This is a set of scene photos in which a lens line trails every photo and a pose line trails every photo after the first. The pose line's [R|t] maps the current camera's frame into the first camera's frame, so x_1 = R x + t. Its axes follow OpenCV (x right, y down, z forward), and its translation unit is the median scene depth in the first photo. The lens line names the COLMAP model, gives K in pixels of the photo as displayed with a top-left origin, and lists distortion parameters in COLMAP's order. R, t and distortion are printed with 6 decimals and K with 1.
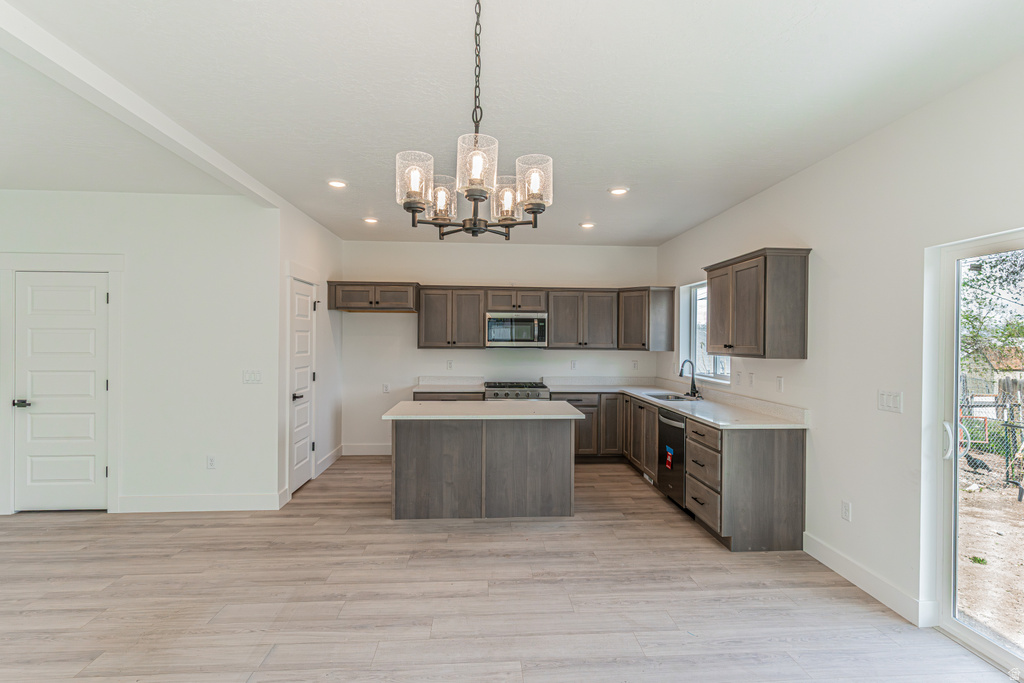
lens RADIAL K [[491.7, 0, 512.0], [0, 491.7, 341.5], [0, 0, 1]] dist [0.002191, 0.000271]
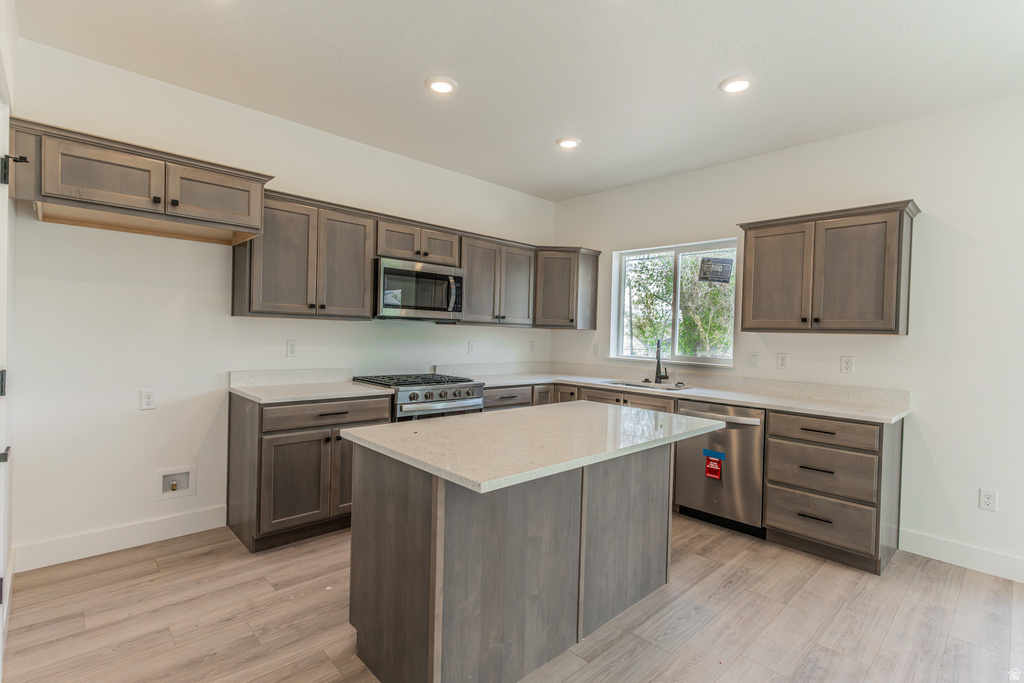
lens RADIAL K [[484.2, 0, 513.2], [0, 484.2, 342.0], [0, 0, 1]] dist [0.001242, 0.000115]
pose [[0.768066, 0.002415, 0.640366, -0.433212], [-0.020616, 0.999568, 0.020958, 0.037426], [-0.640038, -0.029299, 0.767784, 0.661470]]
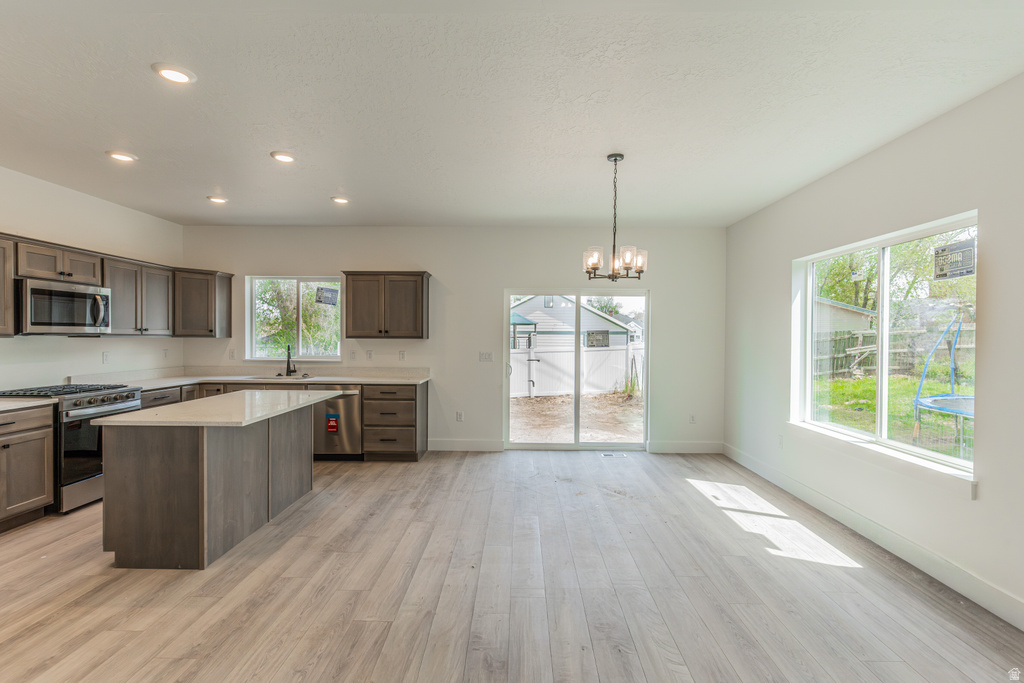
lens RADIAL K [[484.2, 0, 513.2], [0, 484.2, 342.0], [0, 0, 1]] dist [0.001242, 0.000115]
pose [[0.081490, -0.019164, 0.996490, -0.897745], [-0.003585, 0.999803, 0.019521, 0.010360], [-0.996668, -0.005163, 0.081405, 0.479459]]
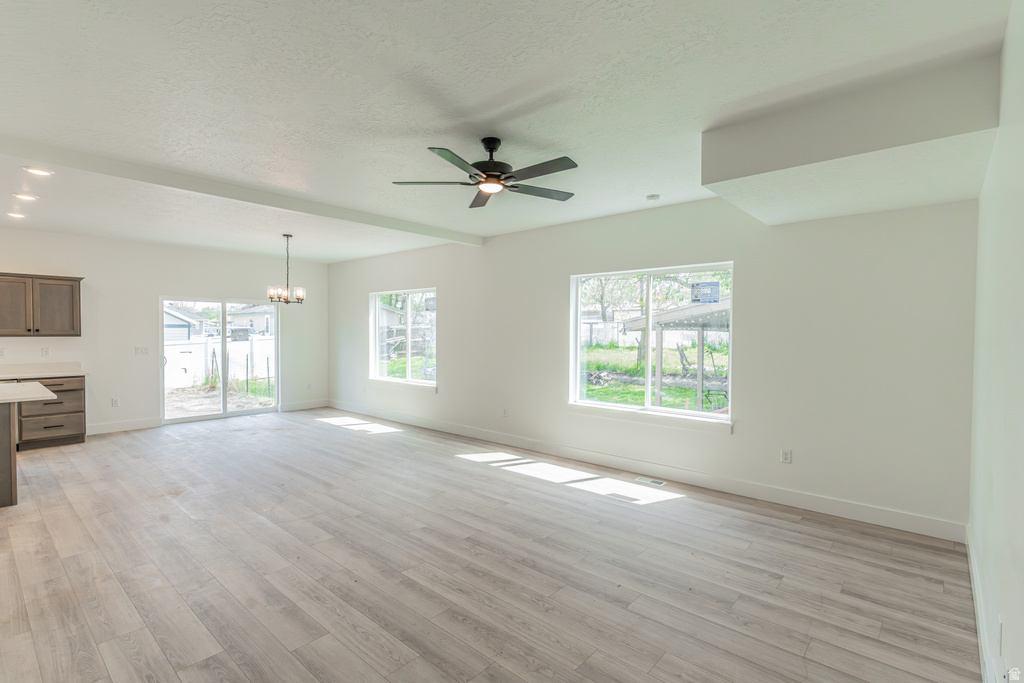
lens RADIAL K [[484.2, 0, 513.2], [0, 484.2, 342.0], [0, 0, 1]] dist [0.001242, 0.000115]
pose [[-0.706850, -0.027580, 0.706825, -1.641566], [-0.008640, 0.999502, 0.030360, -0.012891], [-0.707310, 0.015353, -0.706736, 0.960966]]
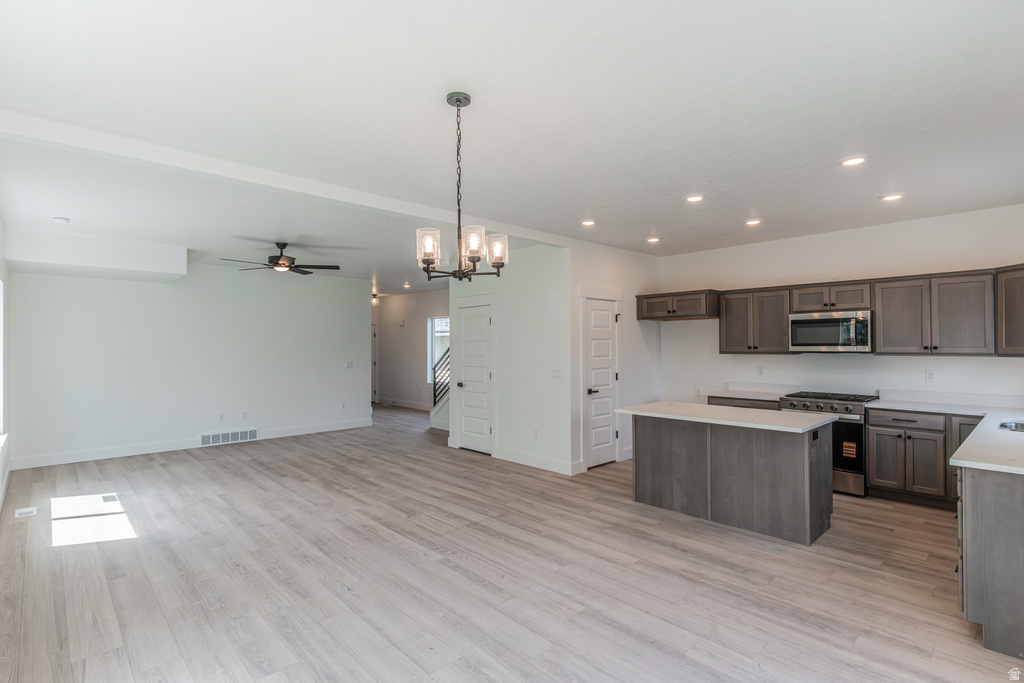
lens RADIAL K [[496.5, 0, 521.9], [0, 496.5, 341.2], [0, 0, 1]] dist [0.000356, 0.000709]
pose [[0.644438, -0.017292, -0.764461, 0.478497], [0.007303, 0.999838, -0.016460, 0.003457], [0.764621, 0.005025, 0.644460, 0.043353]]
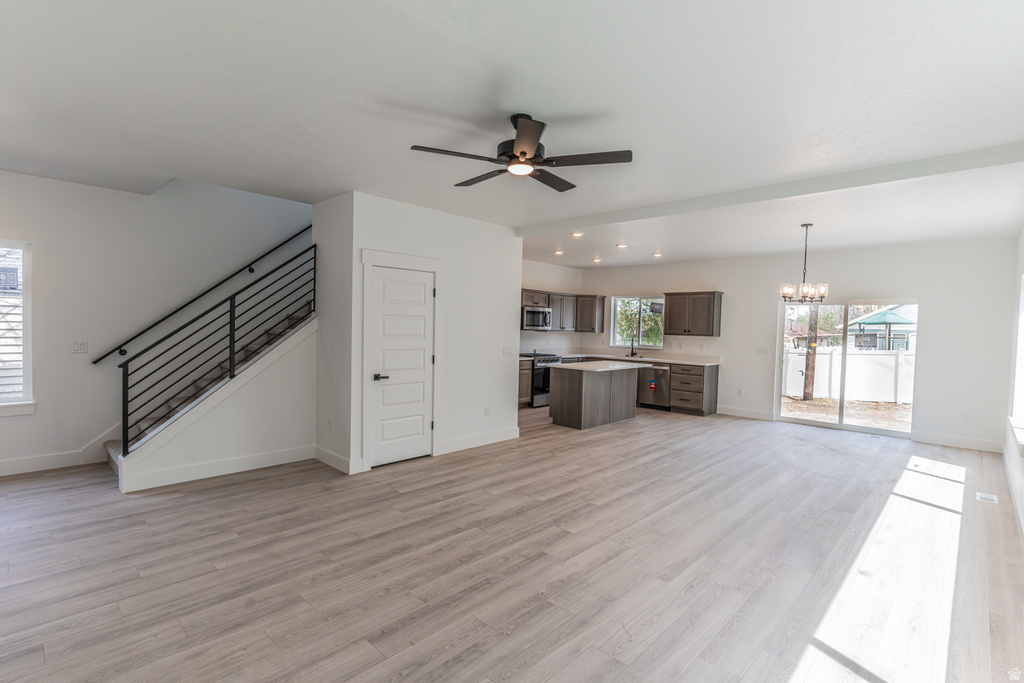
lens RADIAL K [[484.2, 0, 513.2], [0, 484.2, 342.0], [0, 0, 1]] dist [0.001242, 0.000115]
pose [[0.736824, -0.012787, 0.675964, -1.553940], [-0.017254, 0.999140, 0.037708, -0.010126], [-0.675864, -0.039448, 0.735970, -0.086570]]
